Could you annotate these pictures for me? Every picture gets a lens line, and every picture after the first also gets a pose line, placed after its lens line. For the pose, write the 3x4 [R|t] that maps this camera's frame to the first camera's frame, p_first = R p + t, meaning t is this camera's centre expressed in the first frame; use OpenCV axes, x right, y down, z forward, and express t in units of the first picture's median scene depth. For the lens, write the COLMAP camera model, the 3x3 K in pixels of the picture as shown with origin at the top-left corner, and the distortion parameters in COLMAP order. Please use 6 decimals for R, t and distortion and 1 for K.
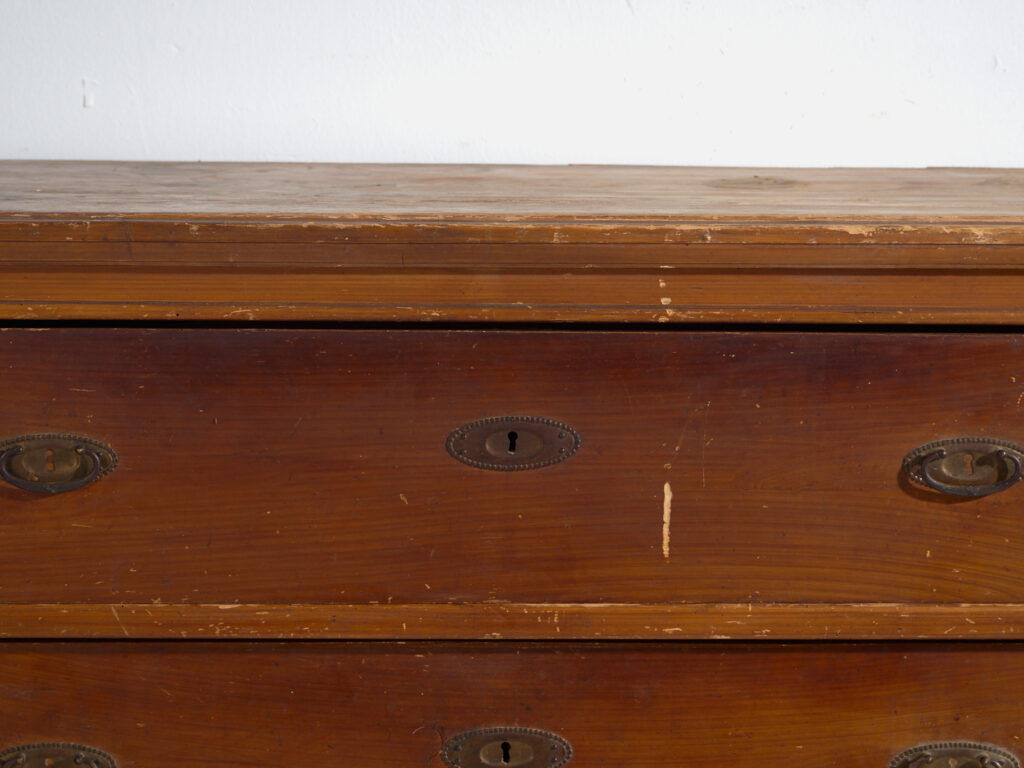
lens RADIAL K [[2892.2, 0, 502.8], [0, 2892.2, 436.0], [0, 0, 1]] dist [-0.078843, 0.000000]
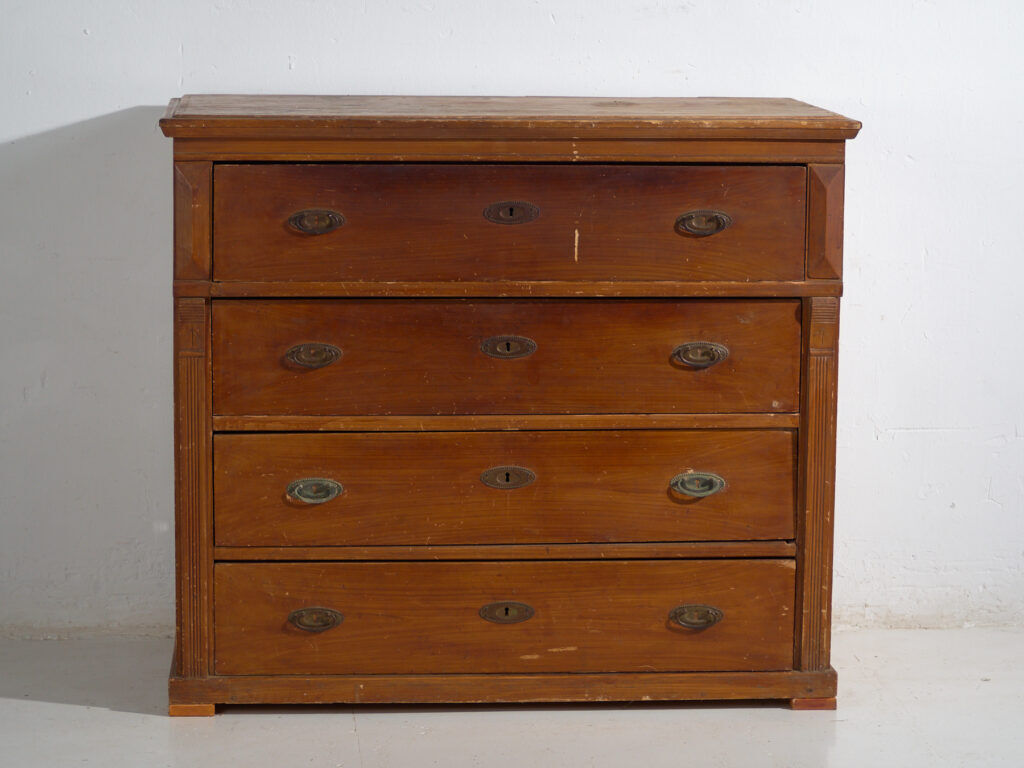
lens RADIAL K [[2892.2, 0, 466.5], [0, 2892.2, 419.6], [0, 0, 1]] dist [-0.078843, 0.000000]
pose [[0.999551, -0.006645, 0.029219, -0.102950], [0.006201, 0.999865, 0.015242, 0.134820], [-0.029316, -0.015054, 0.999457, -1.360238]]
